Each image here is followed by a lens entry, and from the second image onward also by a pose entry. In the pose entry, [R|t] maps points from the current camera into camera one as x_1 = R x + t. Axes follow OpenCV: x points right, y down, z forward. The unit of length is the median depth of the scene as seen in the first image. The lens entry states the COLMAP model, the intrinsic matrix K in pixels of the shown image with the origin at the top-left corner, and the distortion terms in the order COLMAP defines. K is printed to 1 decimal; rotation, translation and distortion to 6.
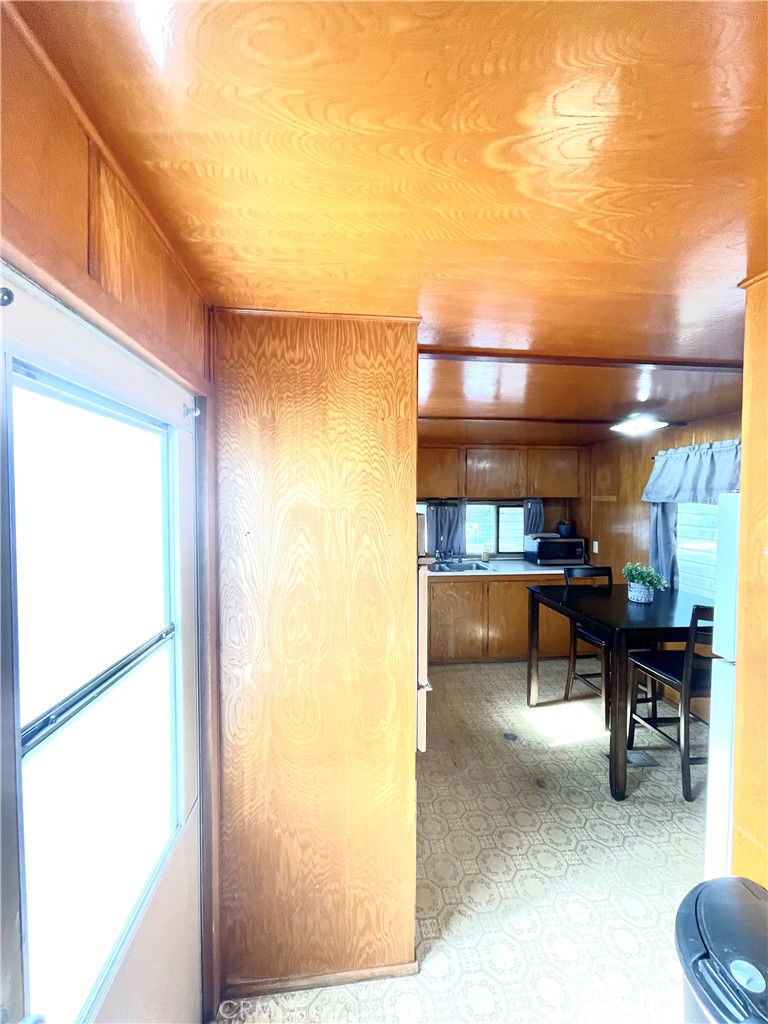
lens RADIAL K [[417.5, 0, 384.0], [0, 417.5, 512.0], [0, 0, 1]] dist [-0.000001, 0.000045]
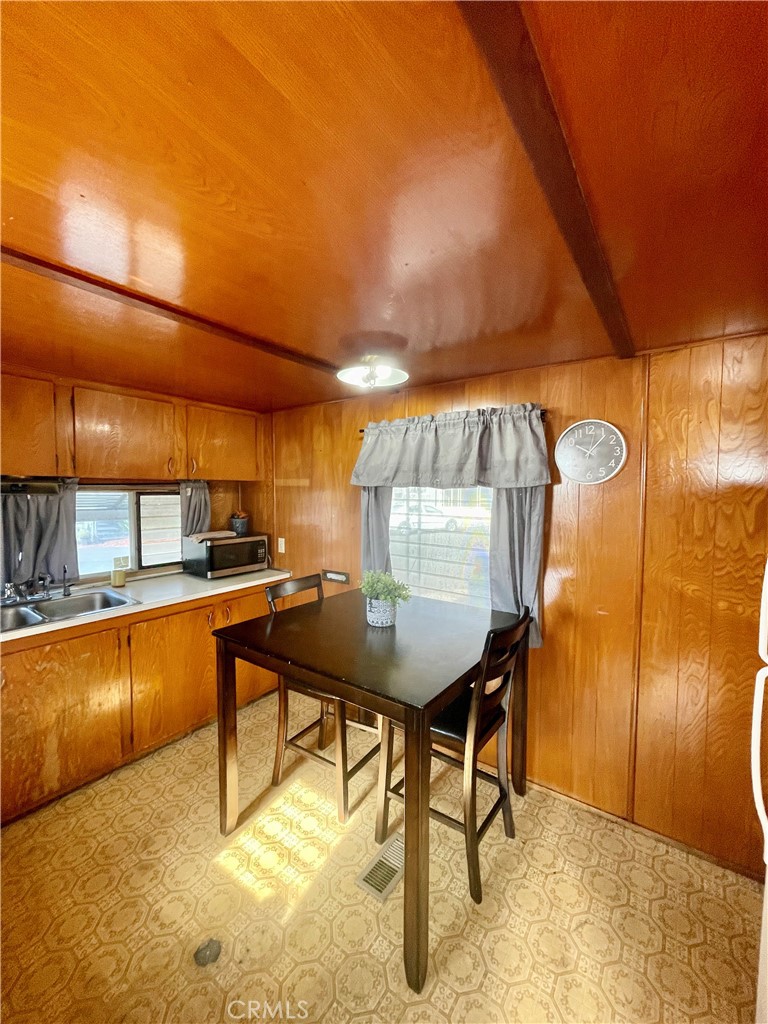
lens RADIAL K [[414.5, 0, 384.0], [0, 414.5, 512.0], [0, 0, 1]] dist [-0.000302, 0.000198]
pose [[0.666063, -0.036585, 0.744998, 0.065769], [0.017039, 0.999282, 0.033838, -0.000666], [-0.745701, -0.009844, 0.666208, 0.364541]]
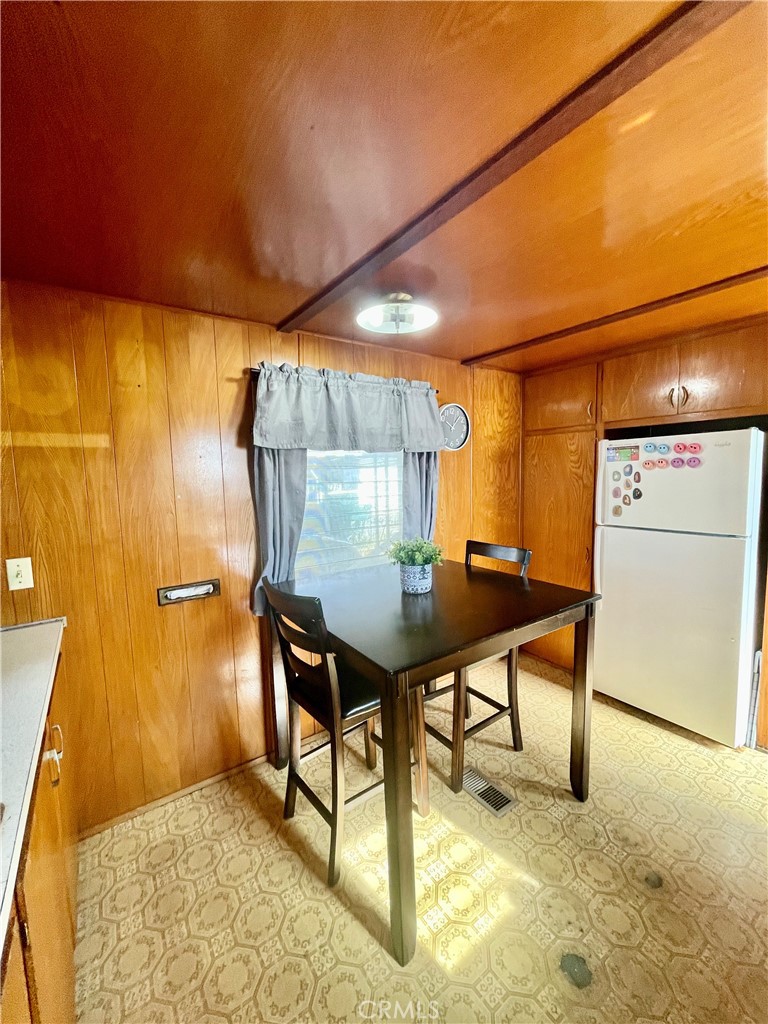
lens RADIAL K [[414.5, 0, 384.0], [0, 414.5, 512.0], [0, 0, 1]] dist [-0.000302, 0.000198]
pose [[-0.481974, -0.081553, 0.872382, 0.043406], [0.050235, 0.991449, 0.120438, 0.002114], [-0.874744, 0.101872, -0.473756, 0.935598]]
